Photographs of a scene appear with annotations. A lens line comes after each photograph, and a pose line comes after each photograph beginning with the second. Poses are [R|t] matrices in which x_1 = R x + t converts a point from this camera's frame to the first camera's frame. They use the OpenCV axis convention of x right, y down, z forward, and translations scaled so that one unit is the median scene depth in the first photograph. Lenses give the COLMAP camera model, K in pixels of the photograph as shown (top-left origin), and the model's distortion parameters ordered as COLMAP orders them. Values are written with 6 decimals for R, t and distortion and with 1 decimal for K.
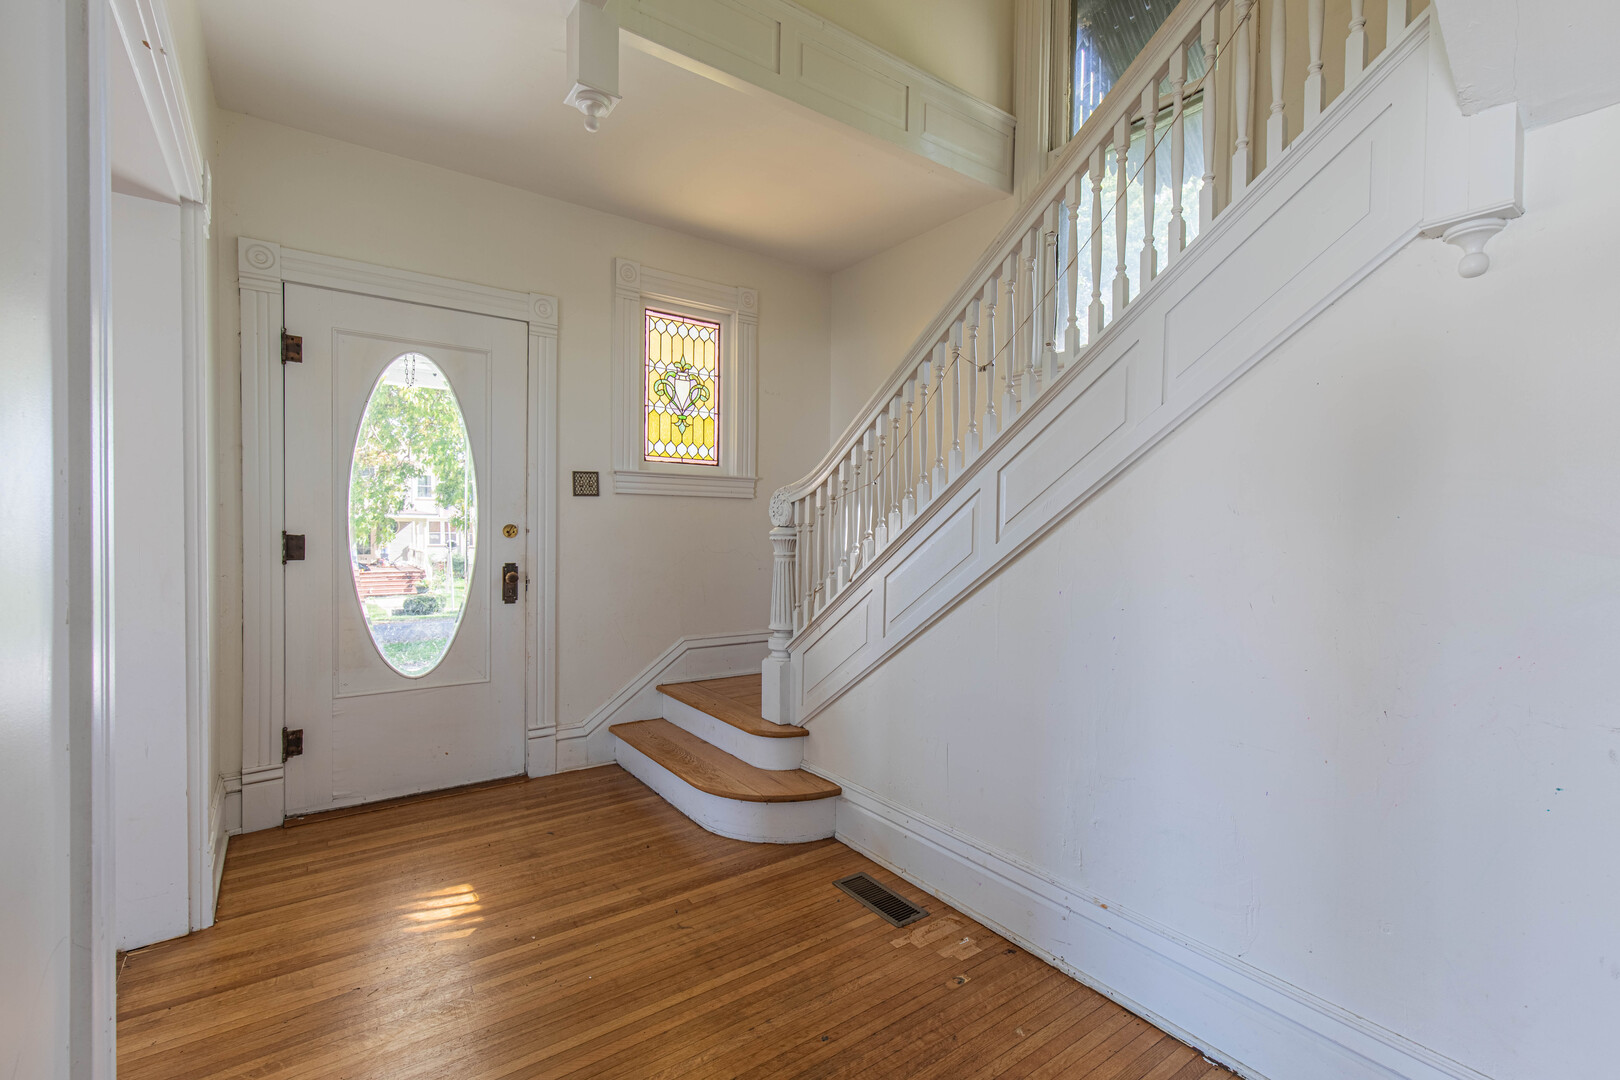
lens RADIAL K [[724.2, 0, 821.0], [0, 724.2, 543.2], [0, 0, 1]] dist [0.008197, 0.000020]
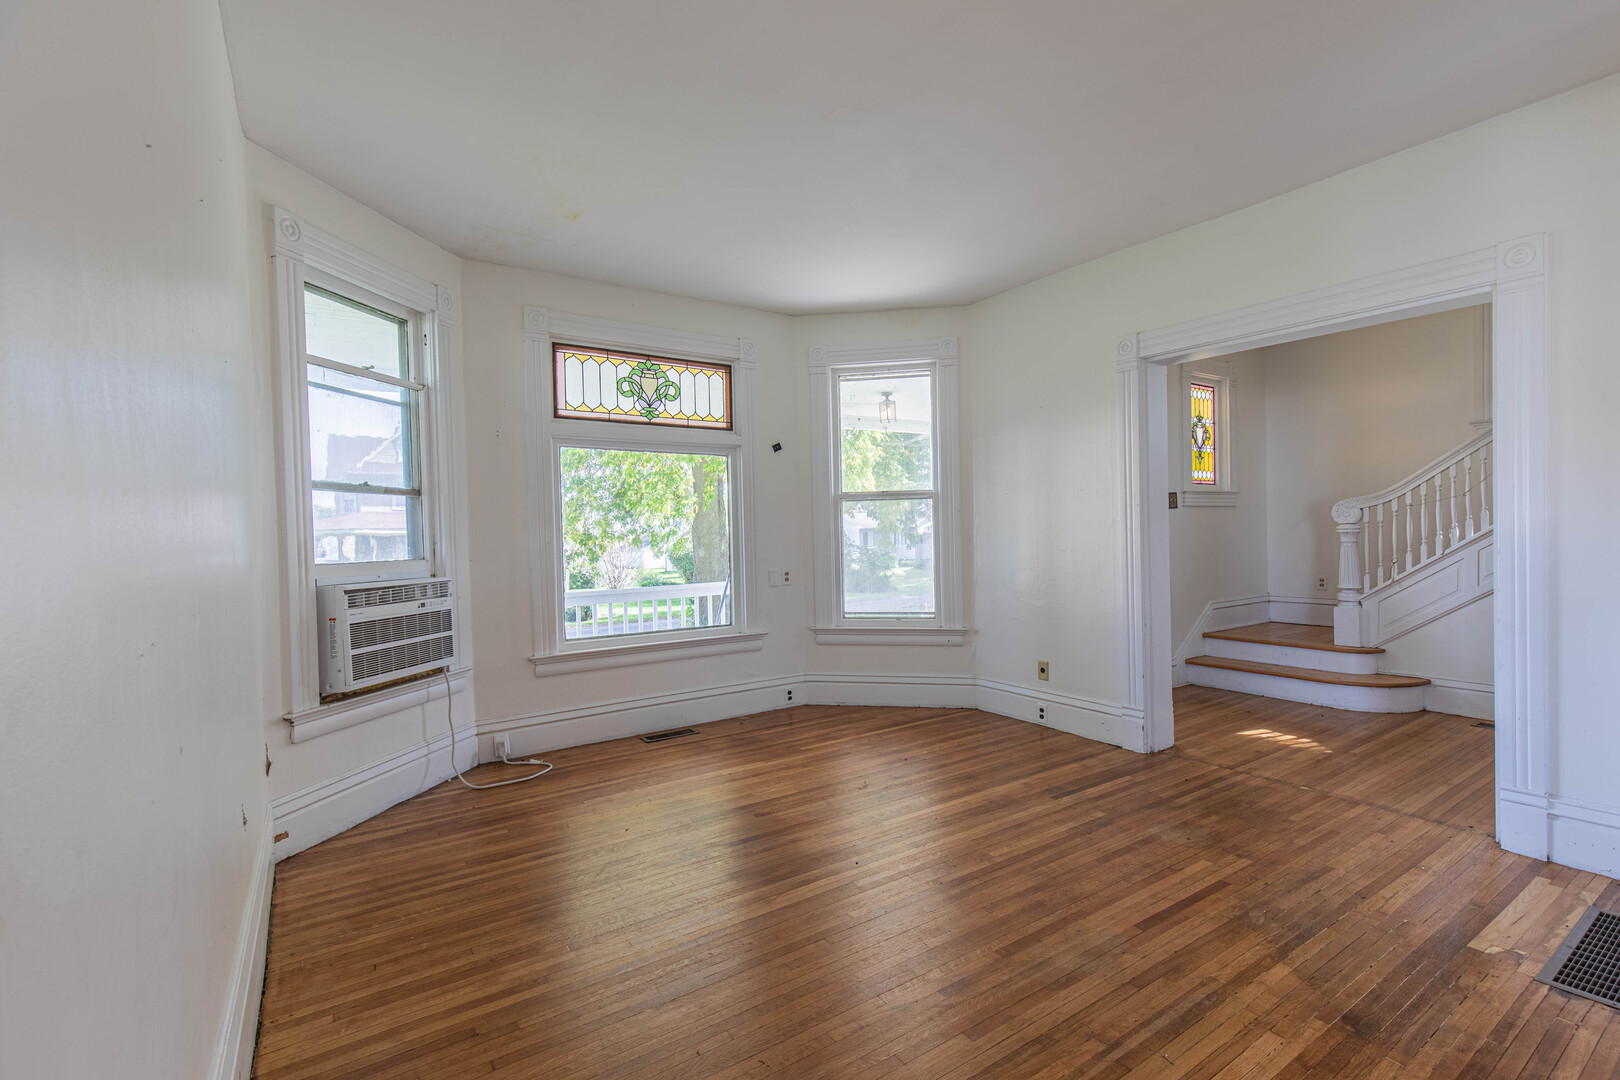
lens RADIAL K [[724.2, 0, 821.0], [0, 724.2, 543.2], [0, 0, 1]] dist [0.008197, 0.000020]
pose [[0.998877, -0.033995, -0.032996, -1.179069], [0.033887, 0.999418, -0.003826, -0.013355], [0.033107, 0.002704, 0.999448, -0.644966]]
